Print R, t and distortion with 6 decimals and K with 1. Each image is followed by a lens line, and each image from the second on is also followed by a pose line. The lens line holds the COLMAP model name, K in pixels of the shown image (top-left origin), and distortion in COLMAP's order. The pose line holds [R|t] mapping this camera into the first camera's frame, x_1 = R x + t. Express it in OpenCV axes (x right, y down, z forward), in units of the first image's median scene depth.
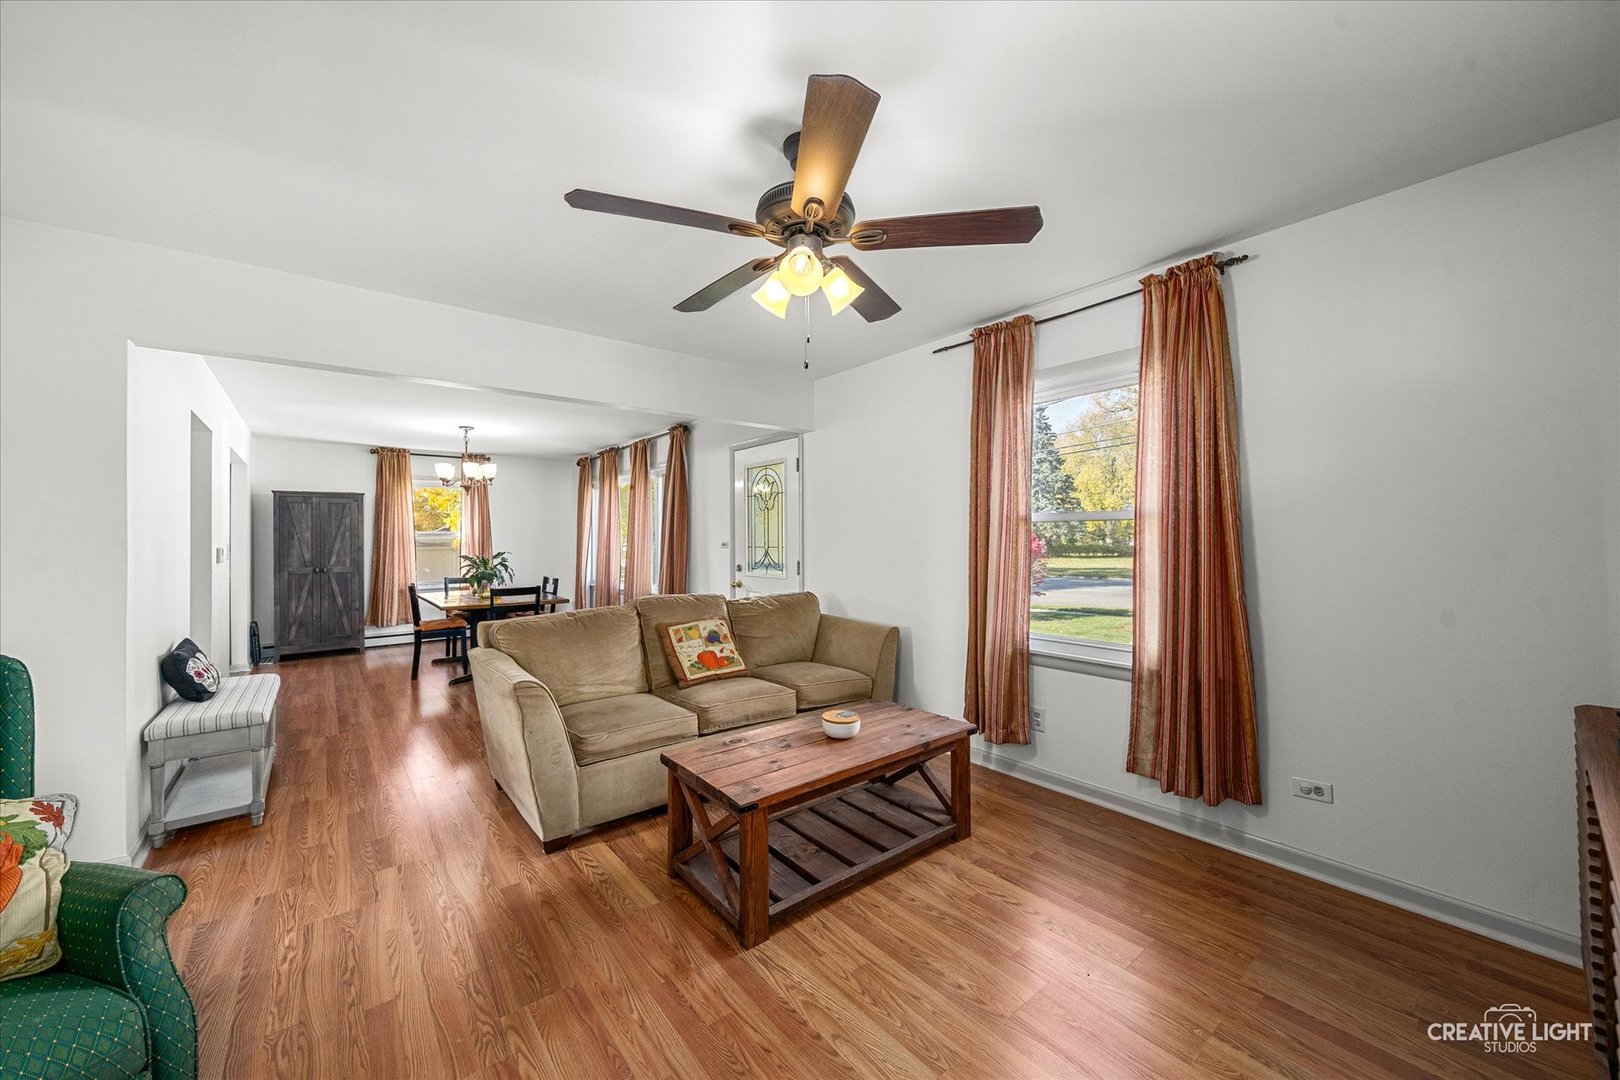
lens RADIAL K [[595.2, 0, 808.9], [0, 595.2, 537.7], [0, 0, 1]] dist [-0.001502, 0.000000]
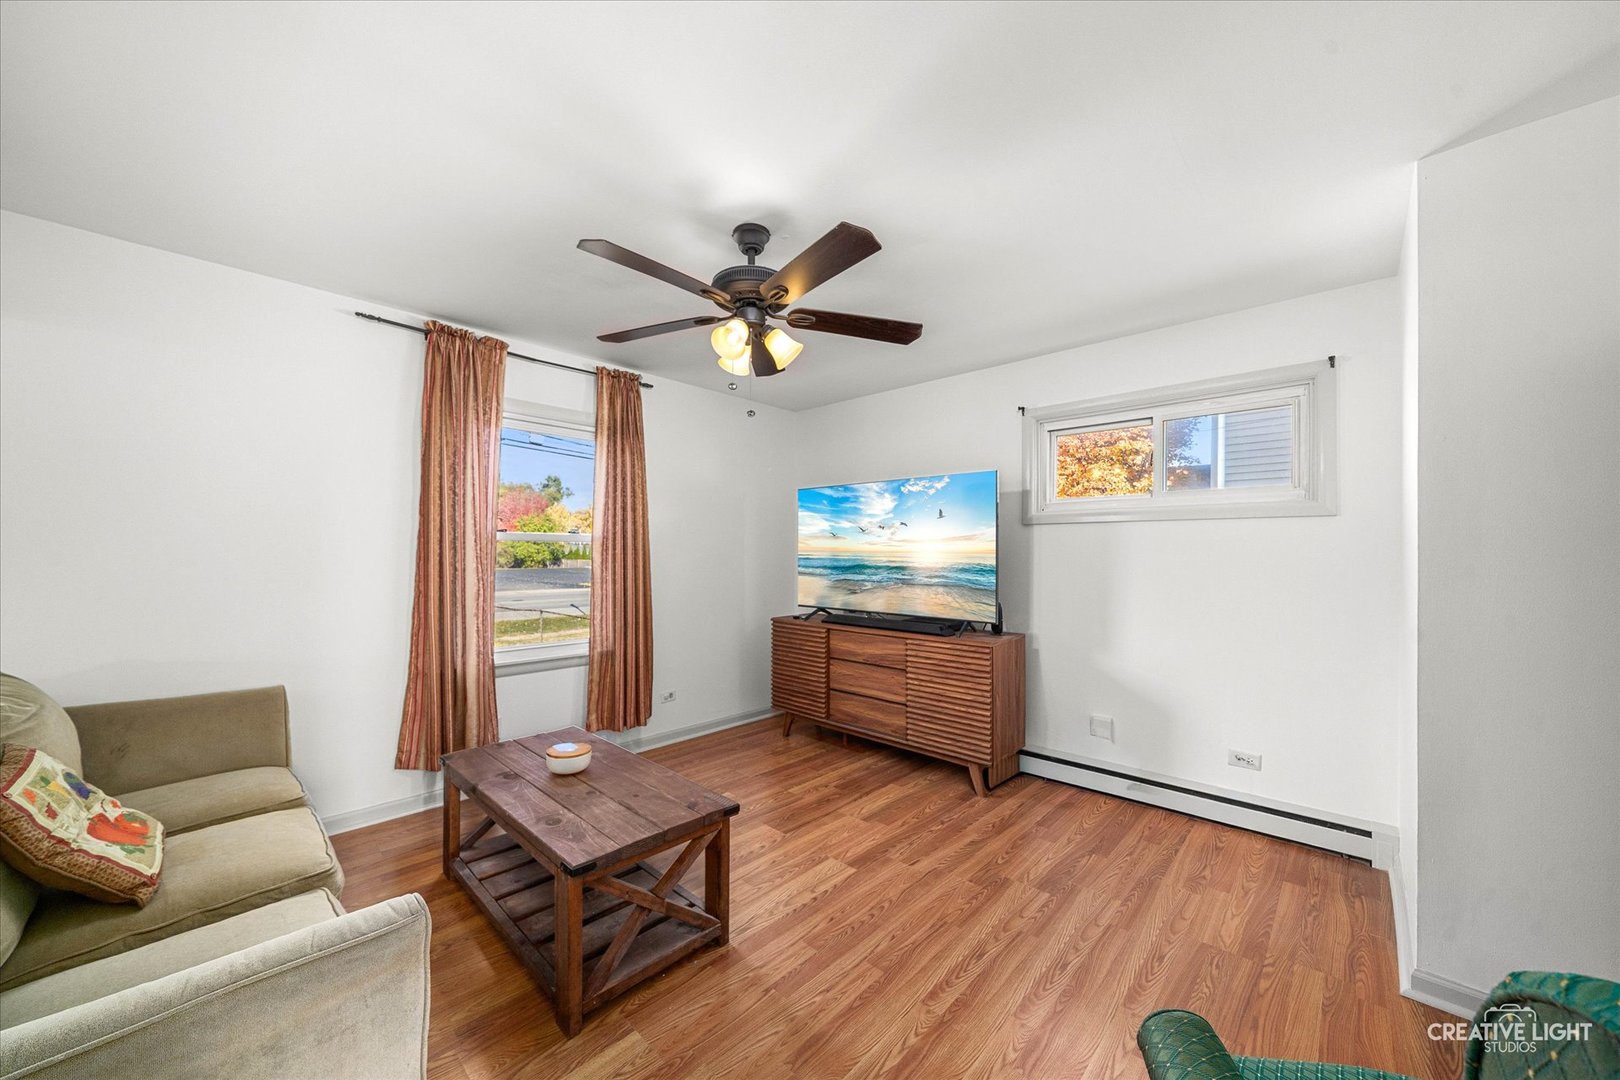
lens RADIAL K [[595.2, 0, 776.2], [0, 595.2, 557.9], [0, 0, 1]] dist [-0.001502, 0.000000]
pose [[-0.105352, 0.003818, 0.994428, -1.027470], [-0.002180, 0.999989, -0.004071, 0.011271], [-0.994433, -0.002597, -0.105342, 0.903235]]
